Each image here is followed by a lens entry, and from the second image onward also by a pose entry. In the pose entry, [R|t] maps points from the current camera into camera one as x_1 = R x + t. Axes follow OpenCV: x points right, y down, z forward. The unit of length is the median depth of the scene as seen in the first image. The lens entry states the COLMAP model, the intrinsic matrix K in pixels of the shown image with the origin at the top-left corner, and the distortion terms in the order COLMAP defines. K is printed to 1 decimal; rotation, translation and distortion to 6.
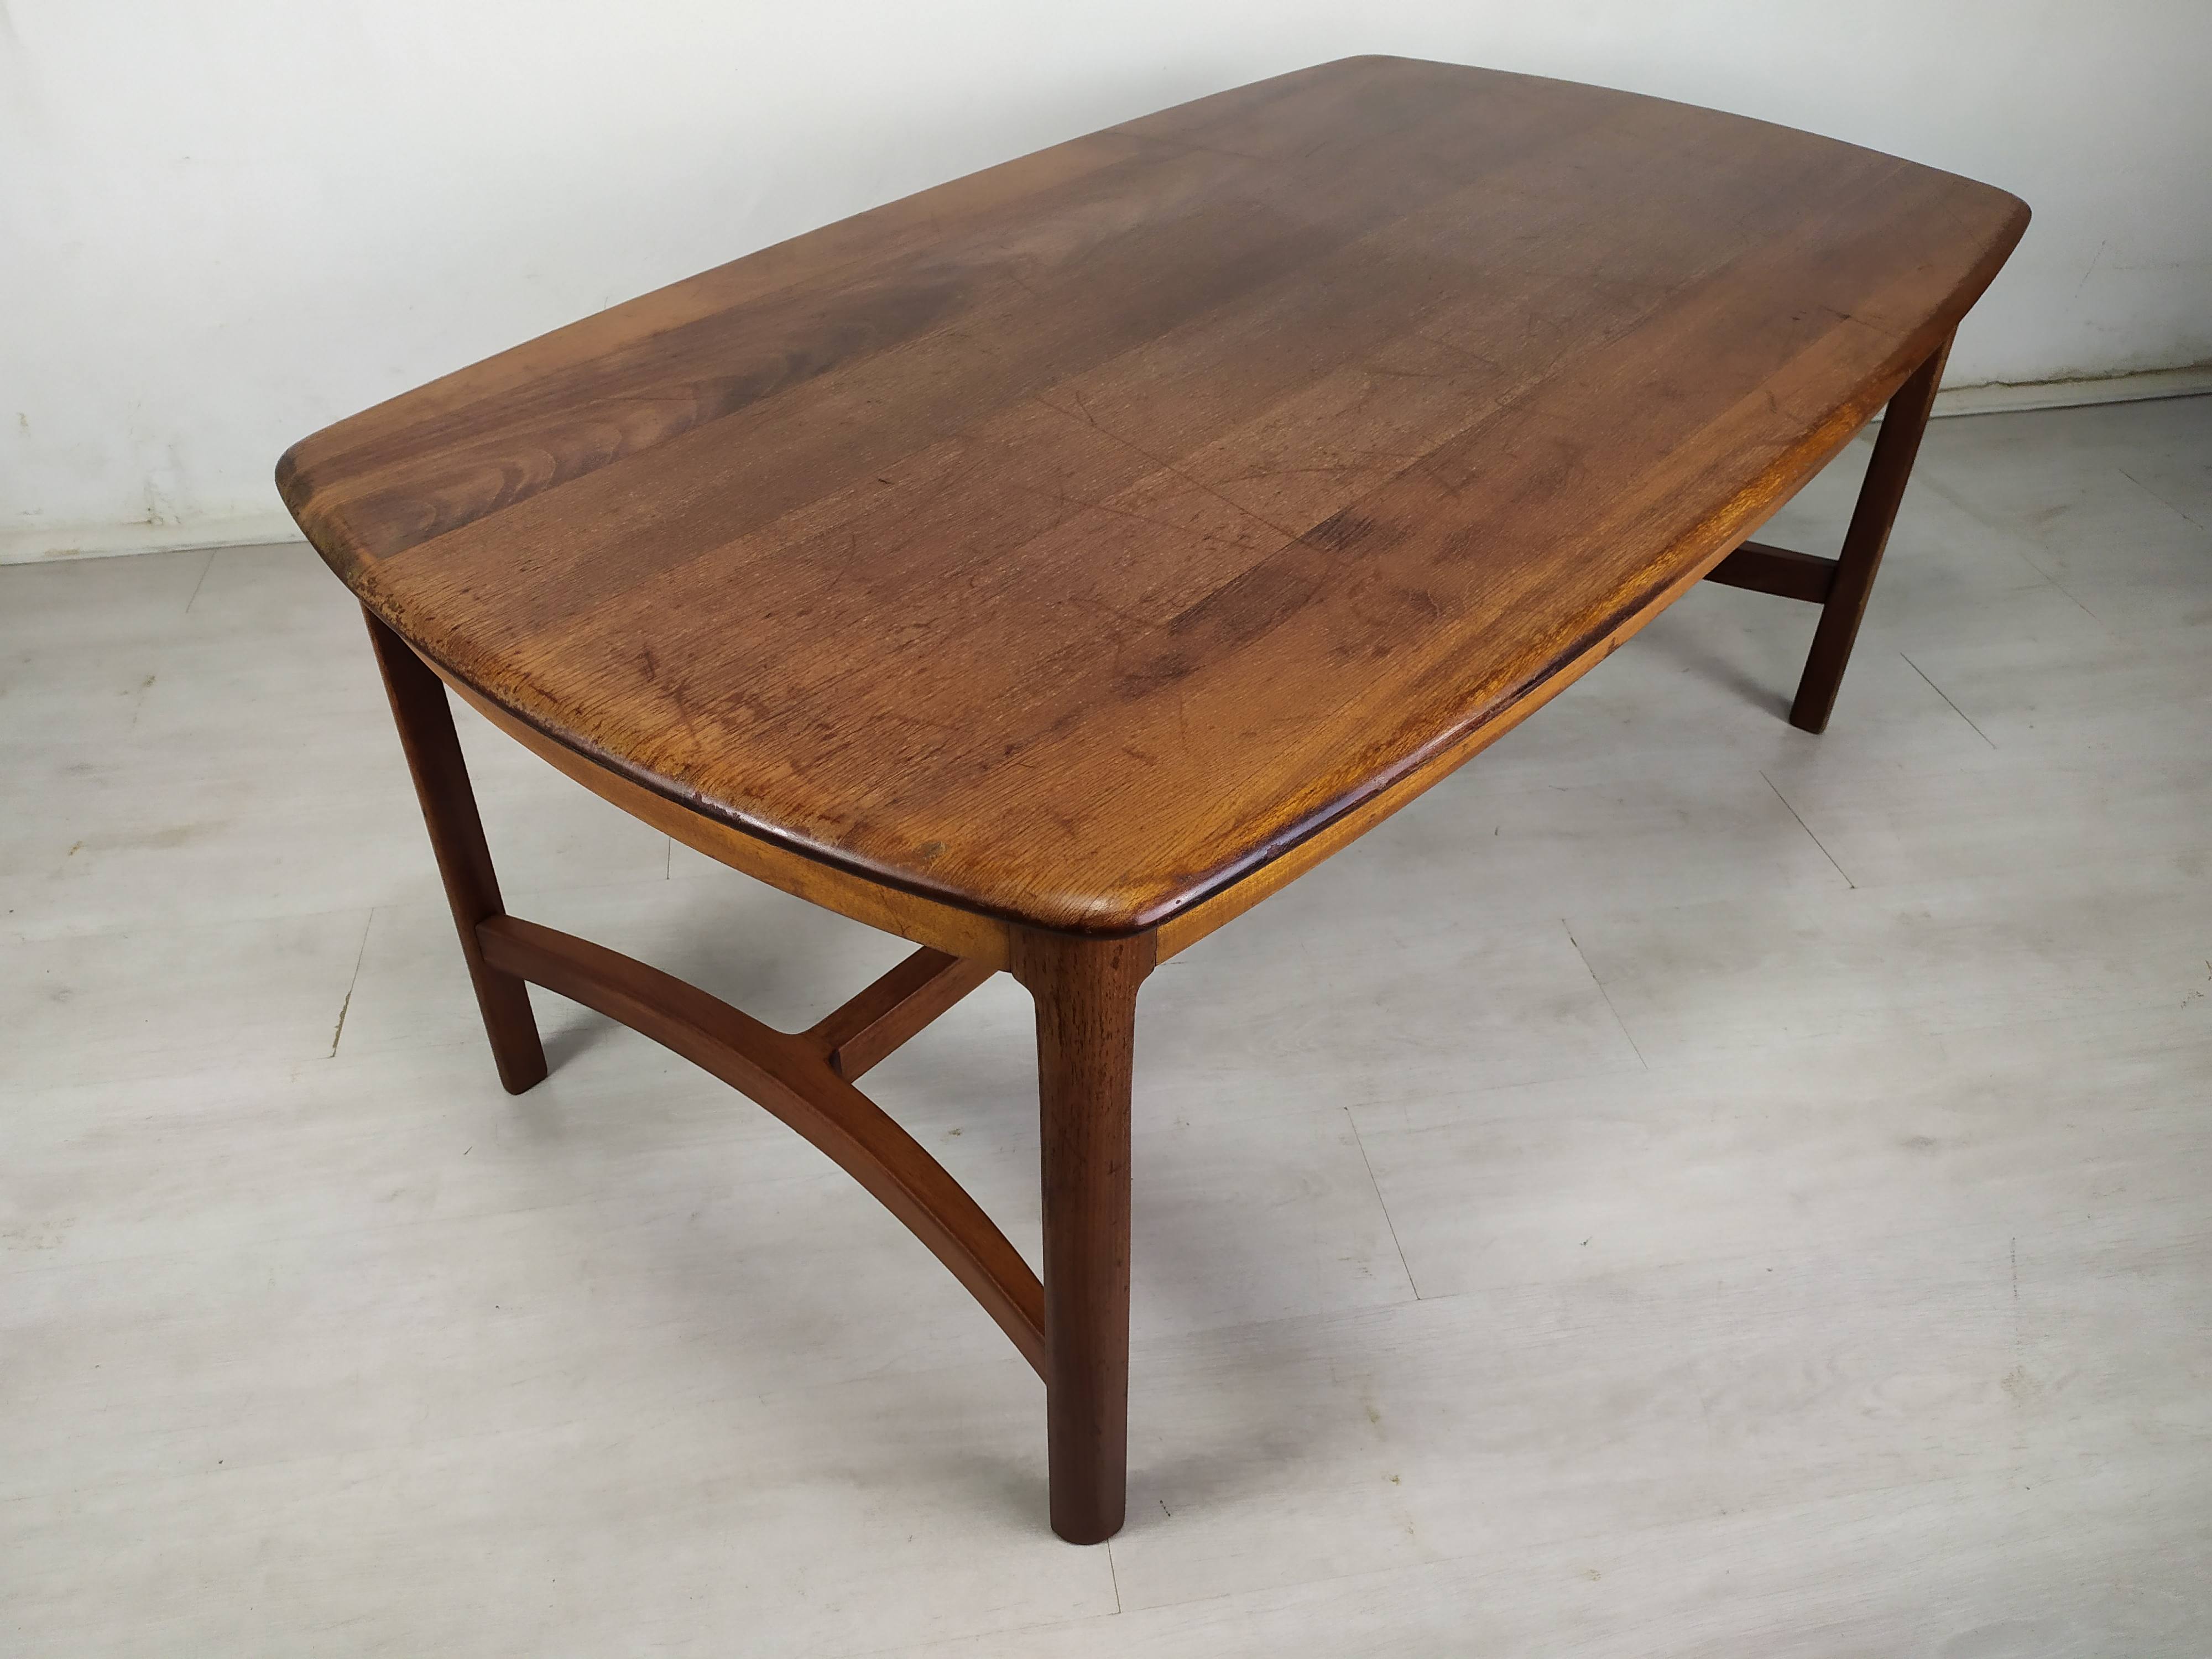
lens RADIAL K [[1690.7, 0, 1121.4], [0, 1690.7, 805.0], [0, 0, 1]] dist [0.057052, -0.068250]
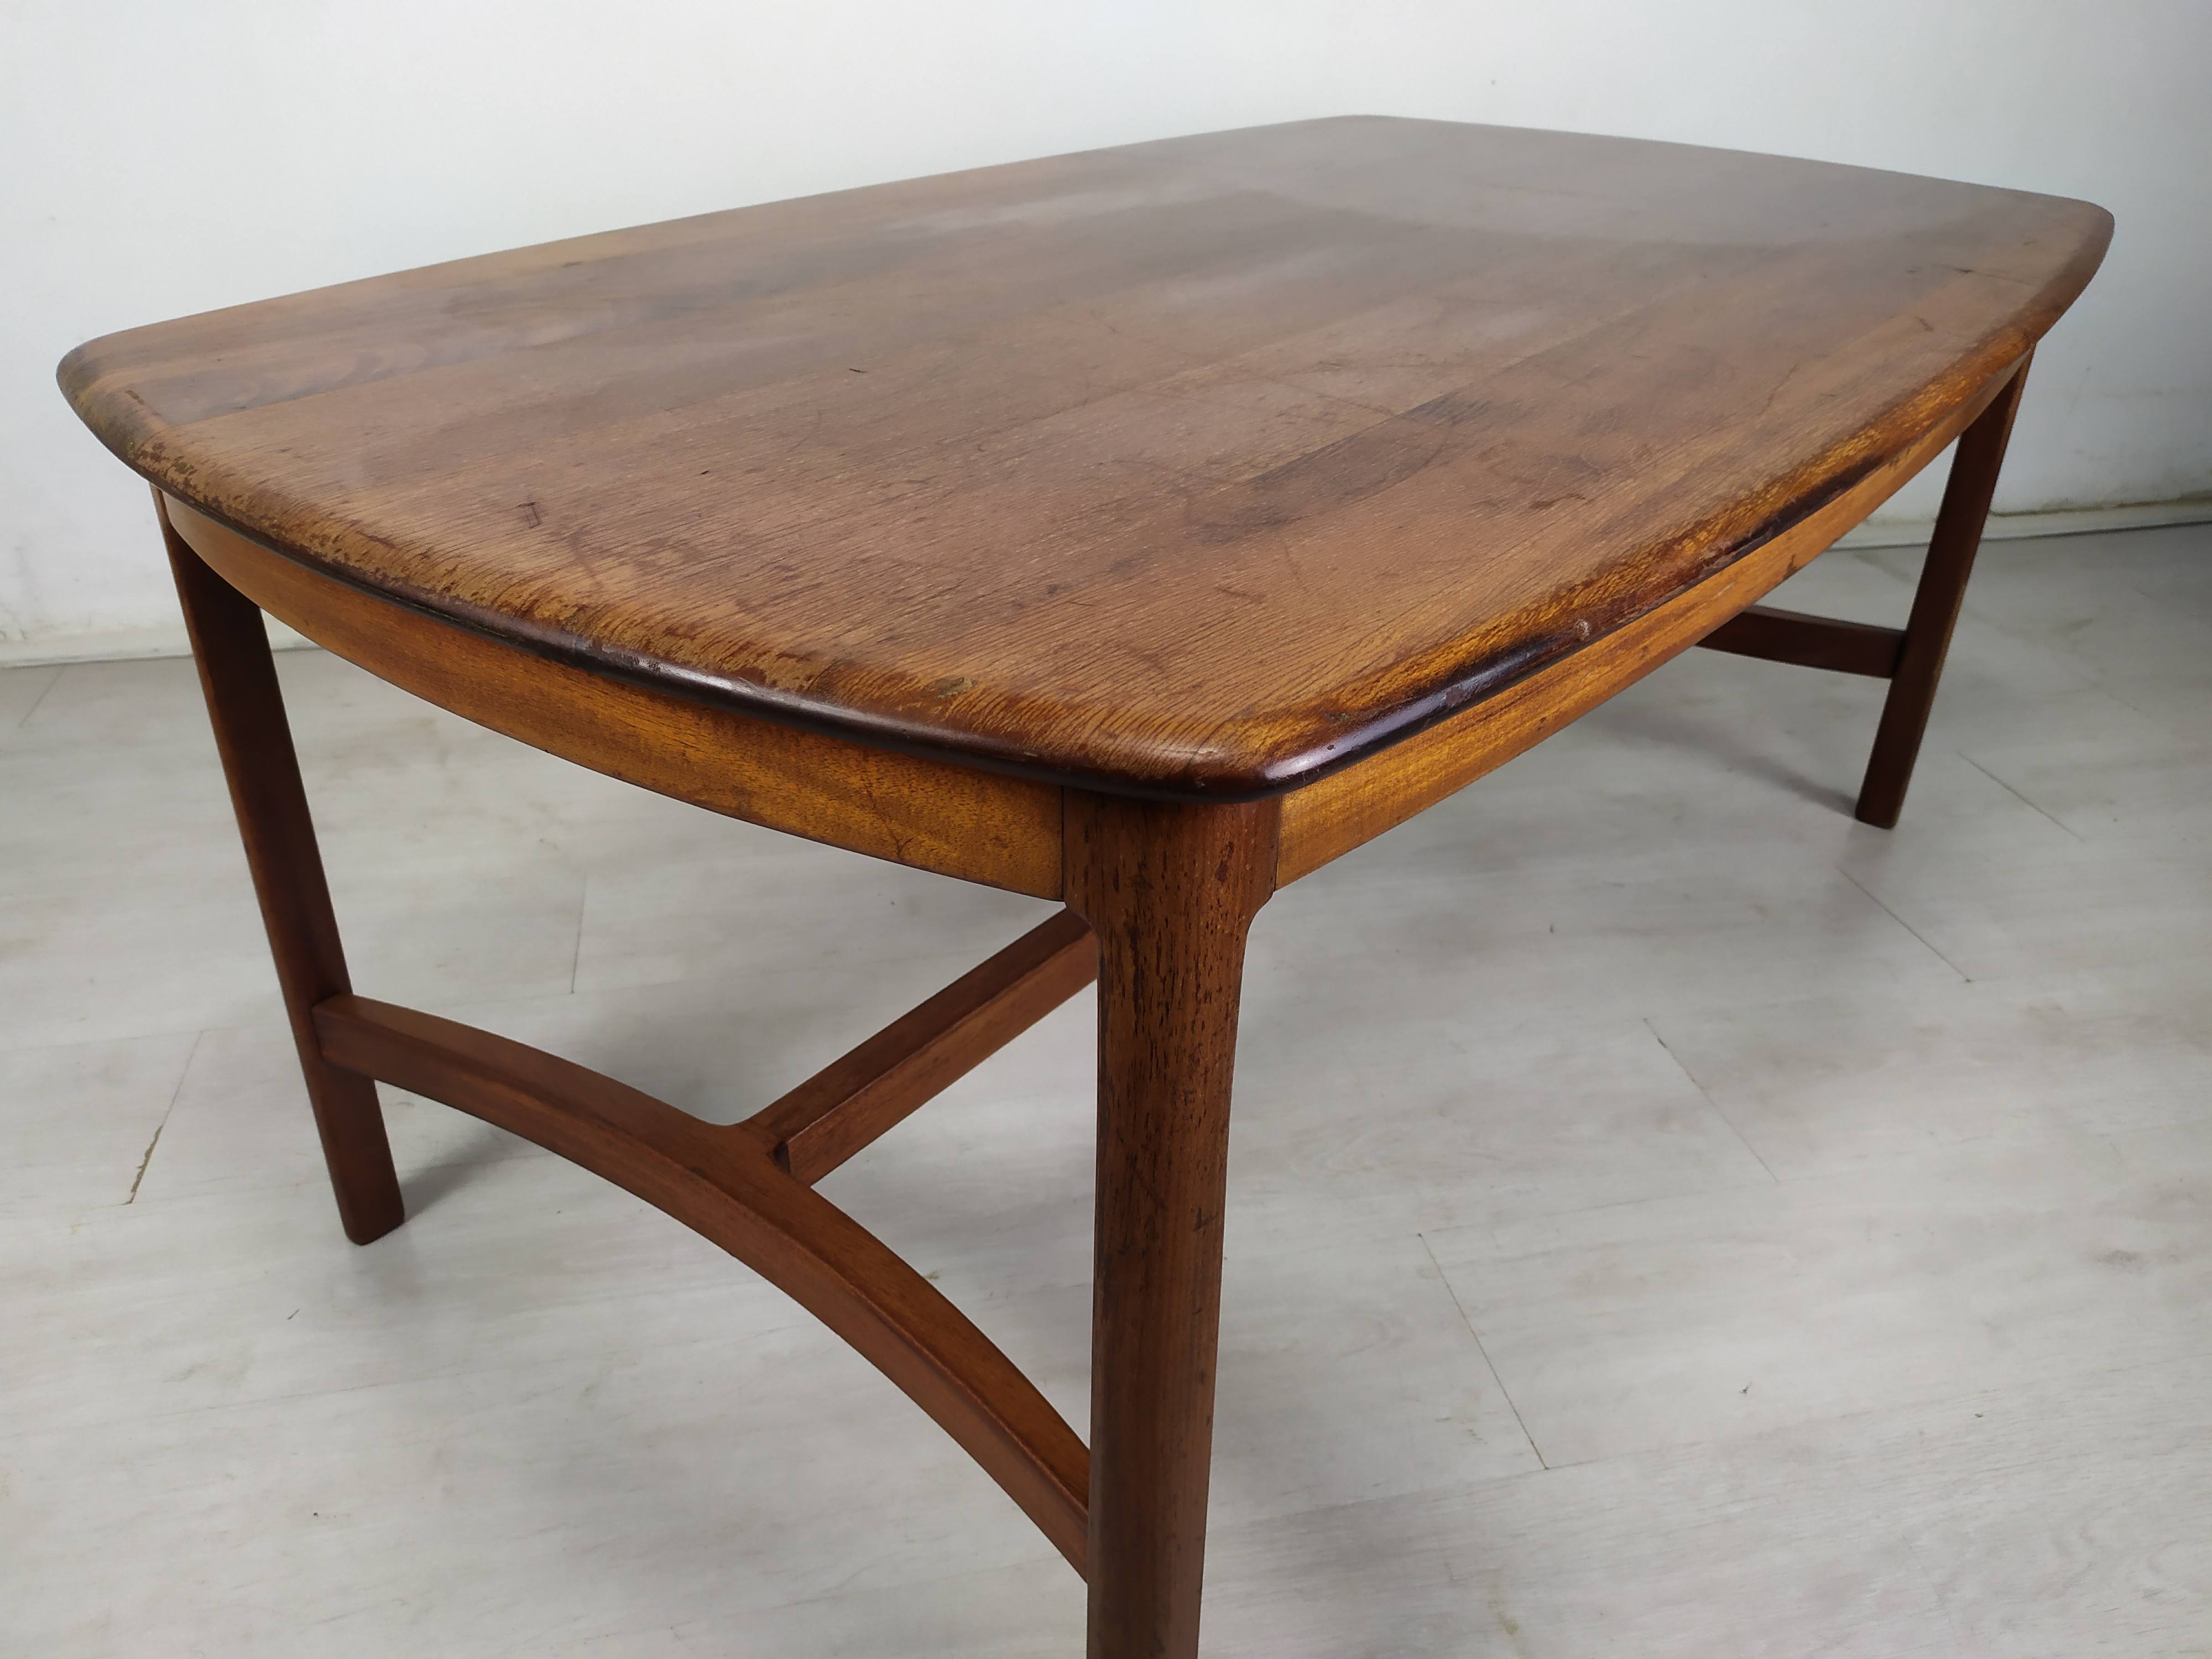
lens RADIAL K [[1662.3, 0, 1136.1], [0, 1662.3, 827.1], [0, 0, 1]] dist [0.073508, -0.110876]
pose [[0.998548, -0.011502, 0.052628, -0.047889], [0.018714, 0.990162, -0.138669, 0.110583], [-0.050515, 0.139452, 0.988939, 0.230095]]
